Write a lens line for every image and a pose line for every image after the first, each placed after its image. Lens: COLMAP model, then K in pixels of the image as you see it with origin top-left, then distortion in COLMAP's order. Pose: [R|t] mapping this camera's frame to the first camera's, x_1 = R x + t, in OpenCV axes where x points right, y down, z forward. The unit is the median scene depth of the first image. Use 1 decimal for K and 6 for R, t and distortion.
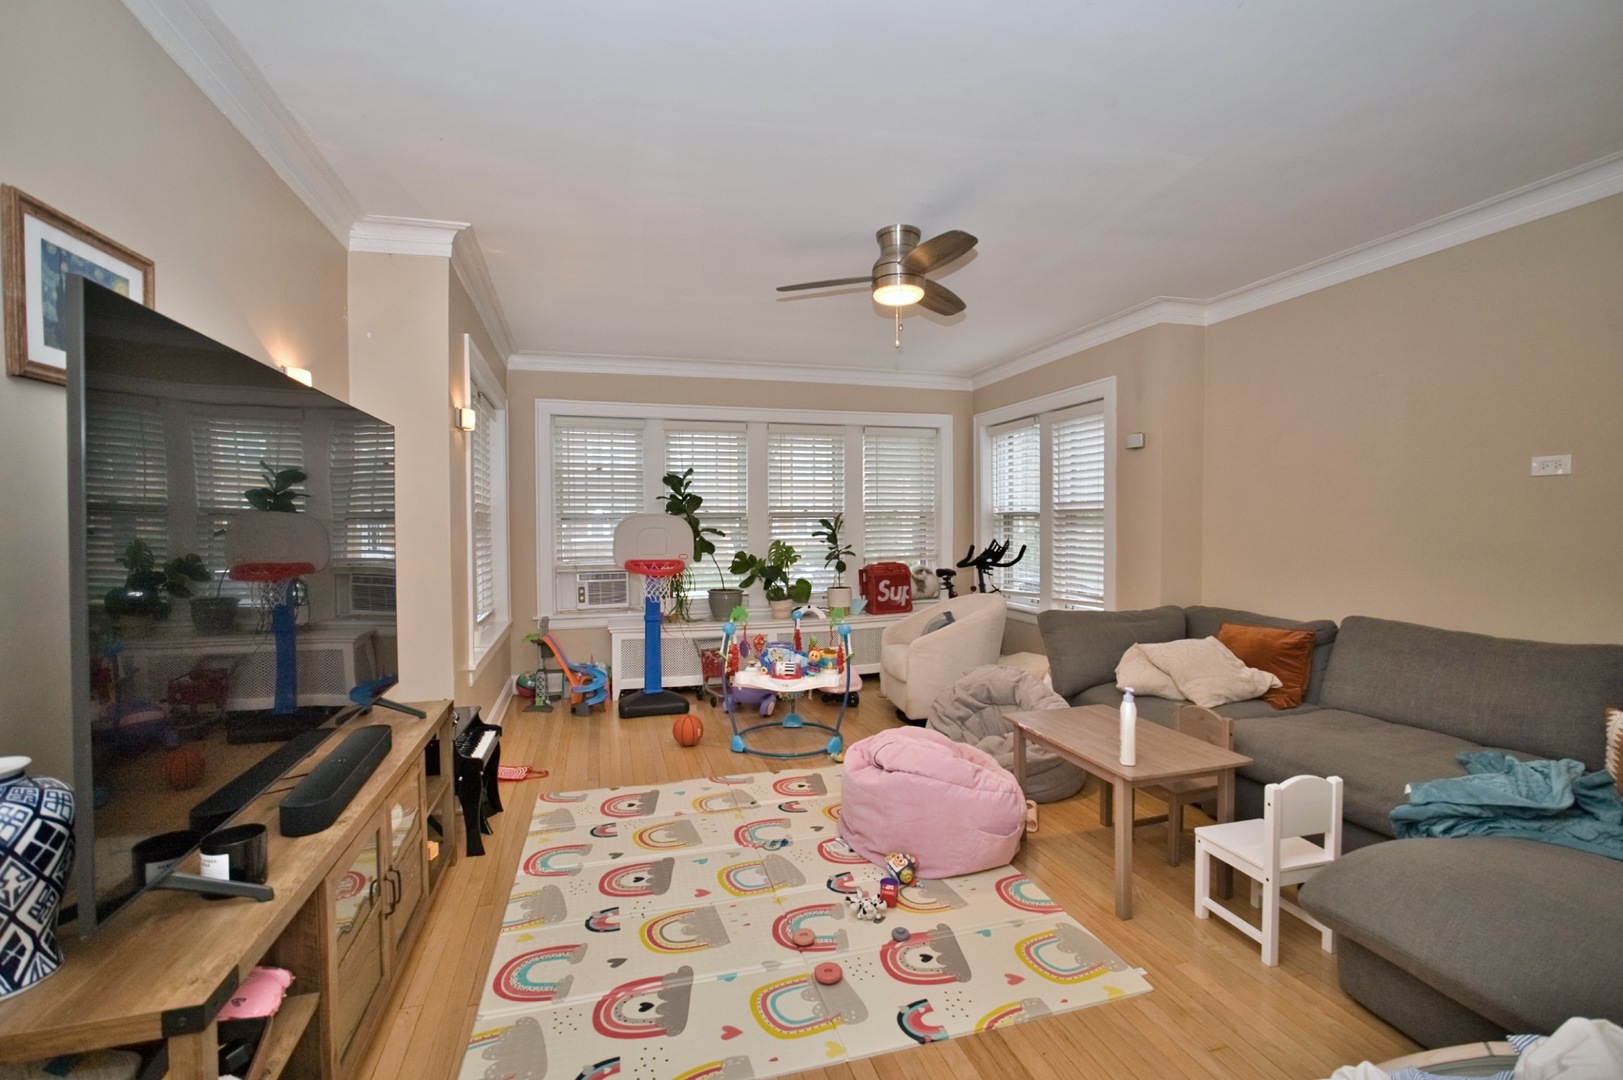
lens RADIAL K [[706.0, 0, 810.0], [0, 706.0, 540.2], [0, 0, 1]] dist [-0.023217, 0.006483]
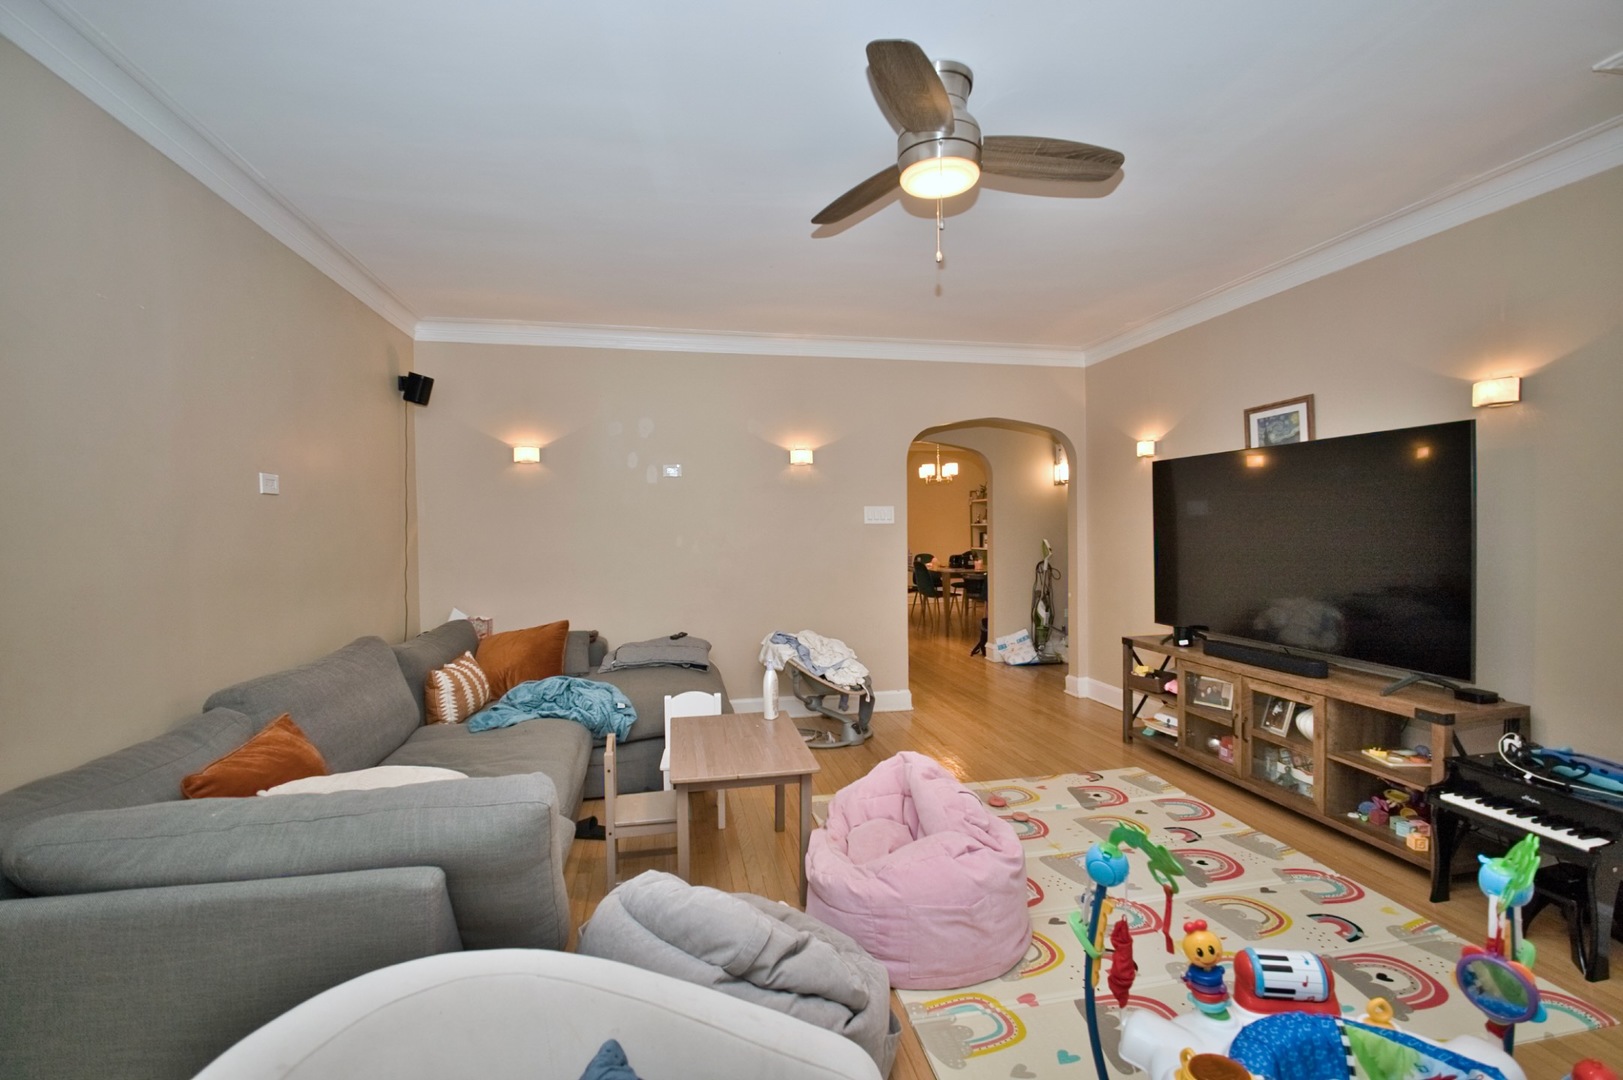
lens RADIAL K [[706.0, 0, 810.0], [0, 706.0, 540.2], [0, 0, 1]] dist [-0.023217, 0.006483]
pose [[-0.995690, 0.019764, 0.090615, 0.256150], [0.023963, 0.998677, 0.045494, -0.063939], [-0.089596, 0.047470, -0.994846, 2.262967]]
